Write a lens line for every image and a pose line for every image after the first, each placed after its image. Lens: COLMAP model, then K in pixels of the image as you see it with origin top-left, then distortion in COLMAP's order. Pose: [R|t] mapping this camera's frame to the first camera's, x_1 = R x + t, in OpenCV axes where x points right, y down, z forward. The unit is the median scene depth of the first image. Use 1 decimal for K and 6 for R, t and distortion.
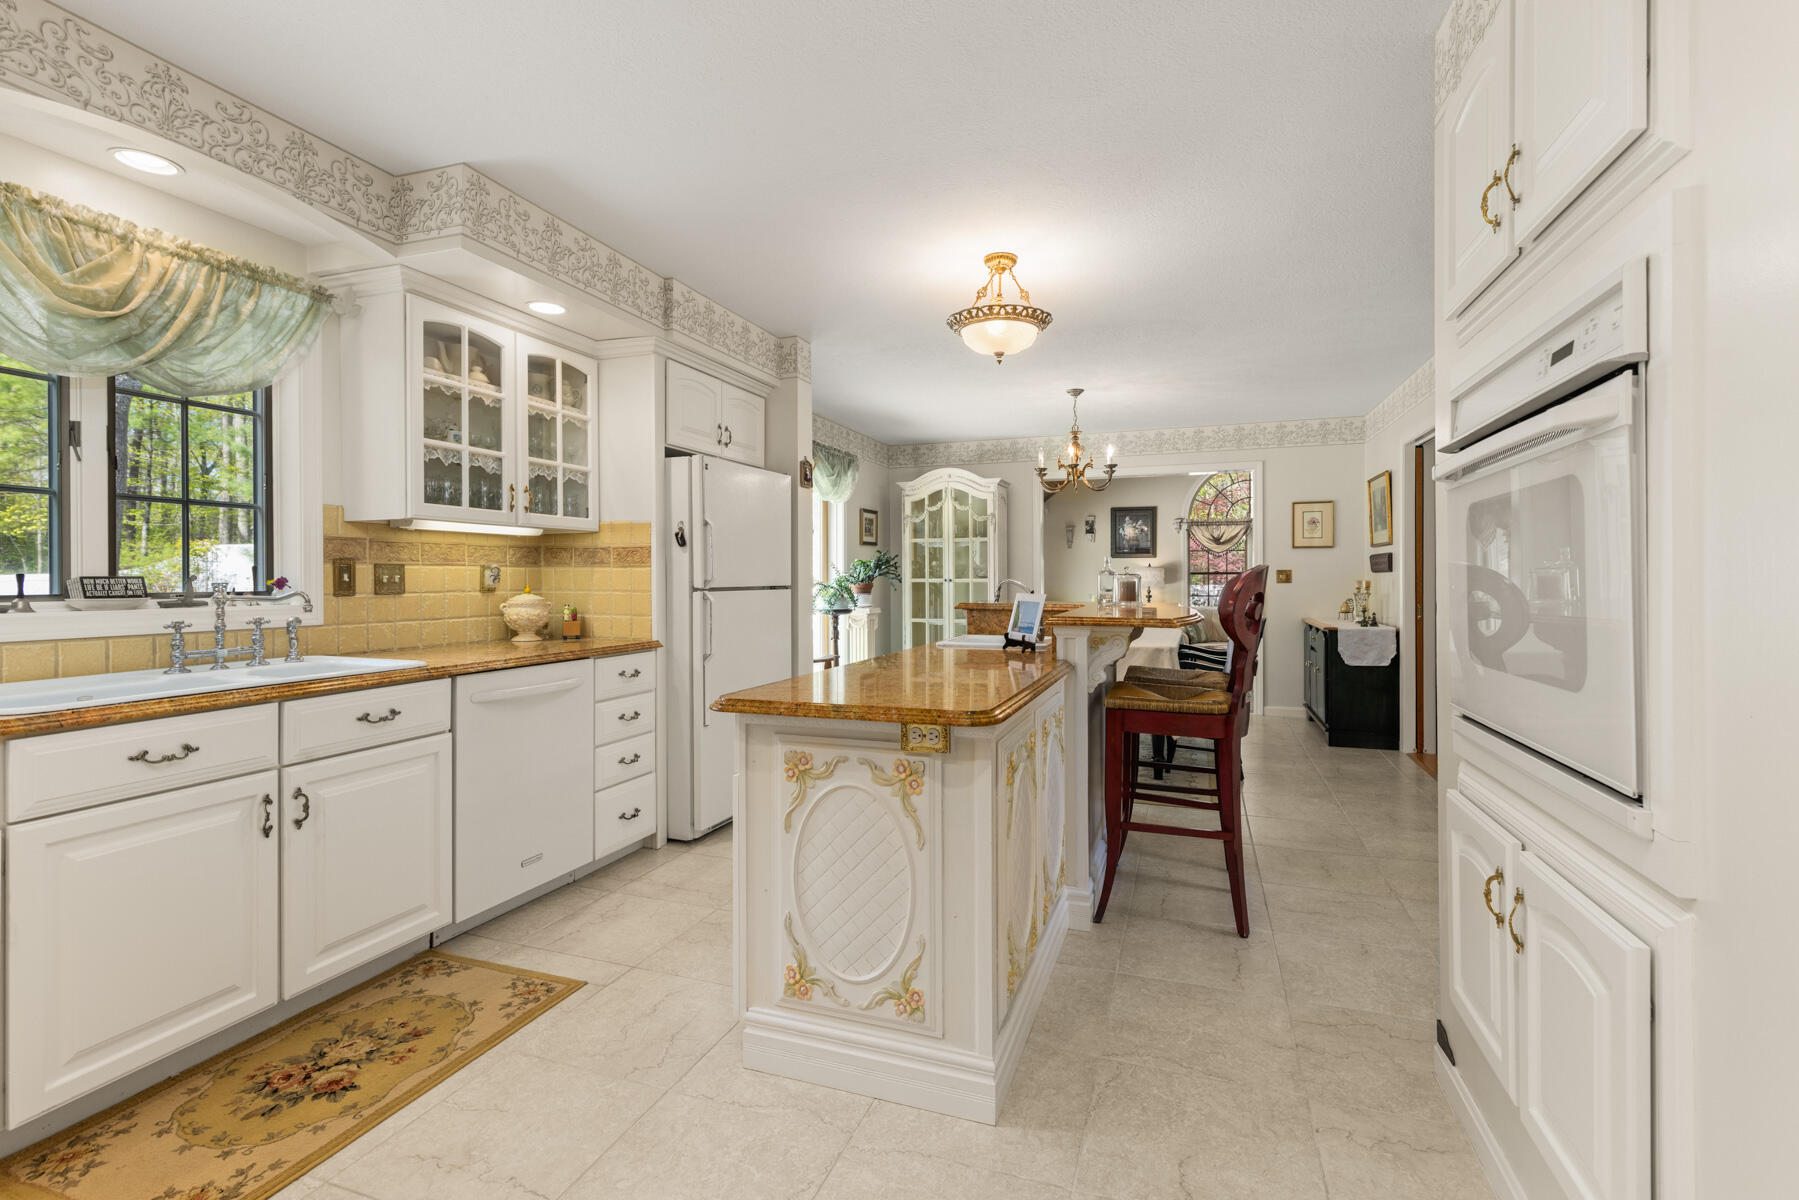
lens RADIAL K [[819.8, 0, 904.5], [0, 819.8, 590.1], [0, 0, 1]] dist [0.003251, -0.000457]
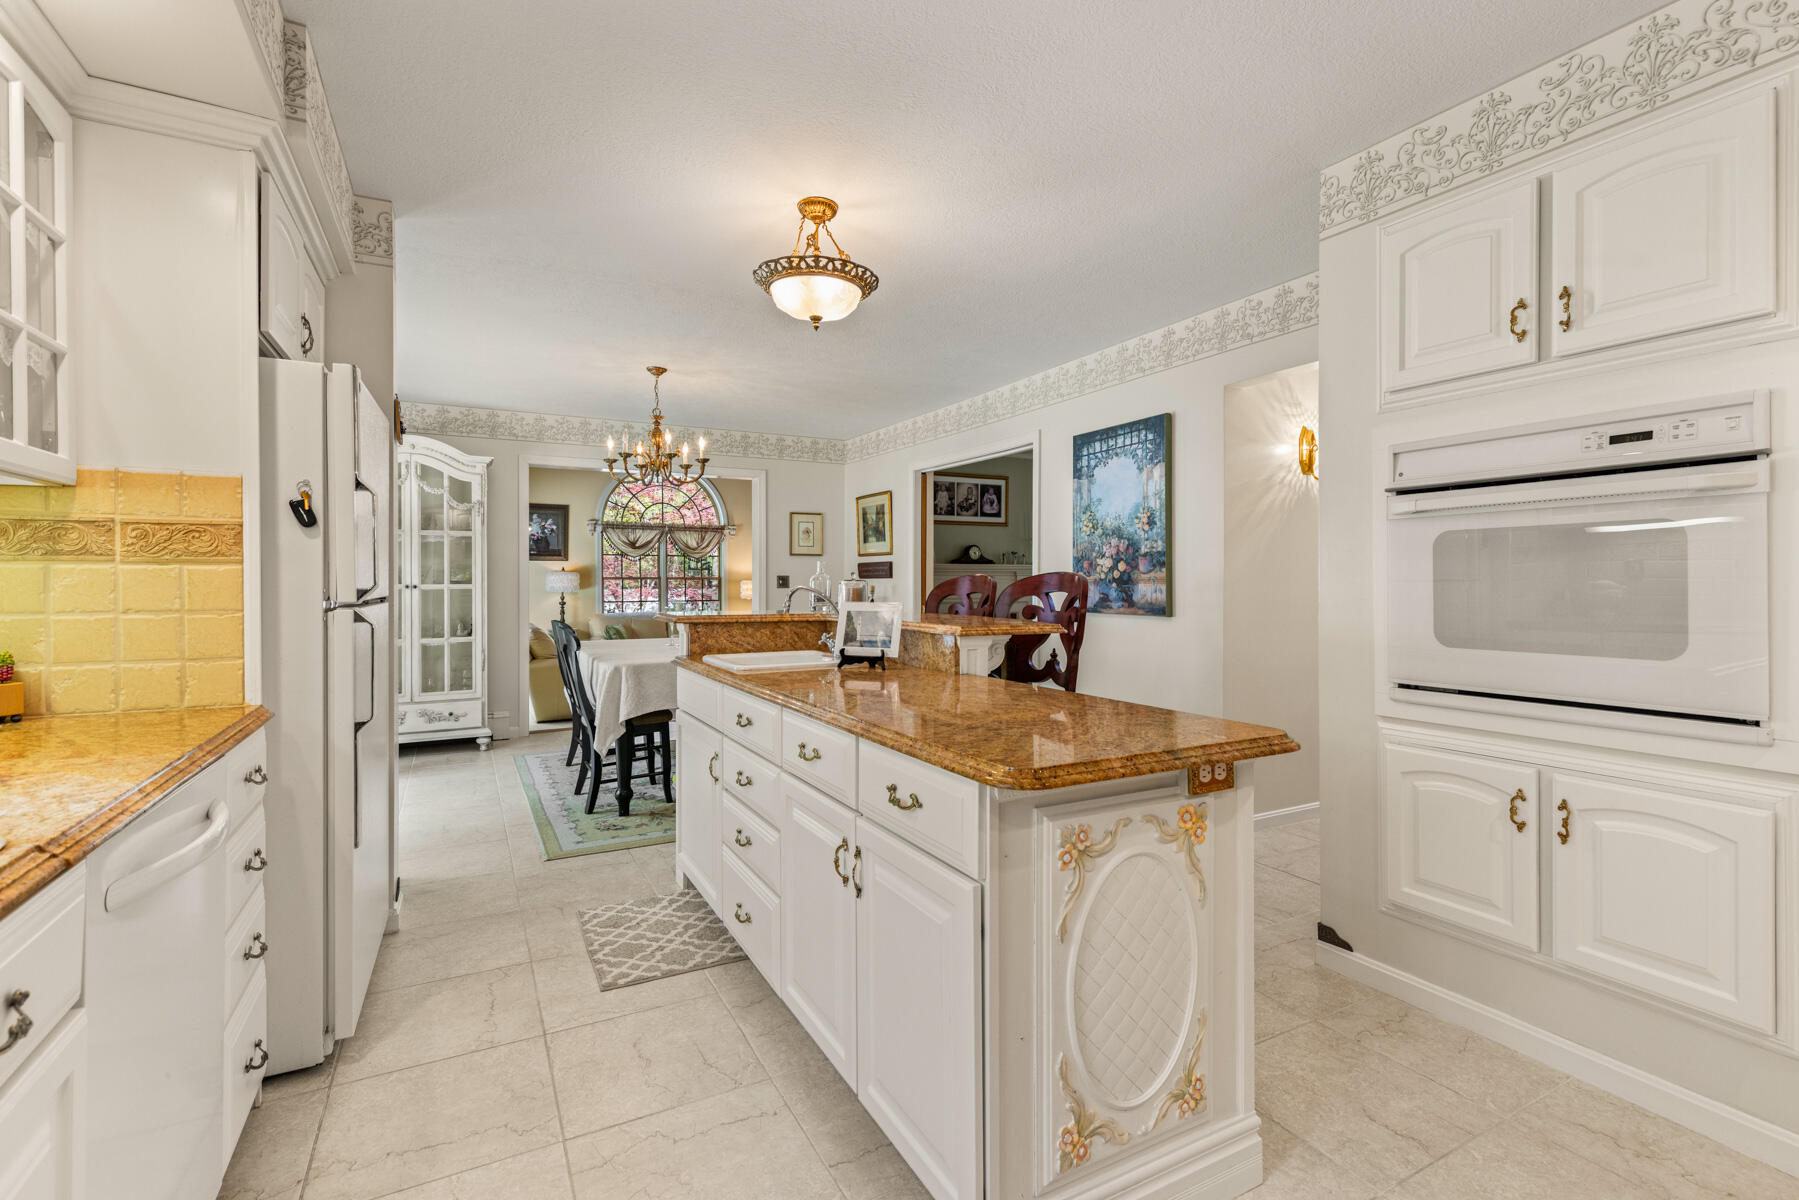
lens RADIAL K [[819.8, 0, 907.3], [0, 819.8, 588.8], [0, 0, 1]] dist [0.003251, -0.000457]
pose [[0.661218, -0.005179, 0.750176, -0.418760], [0.010508, 0.999942, -0.002359, -0.006534], [-0.750120, 0.009443, 0.661234, 0.343127]]
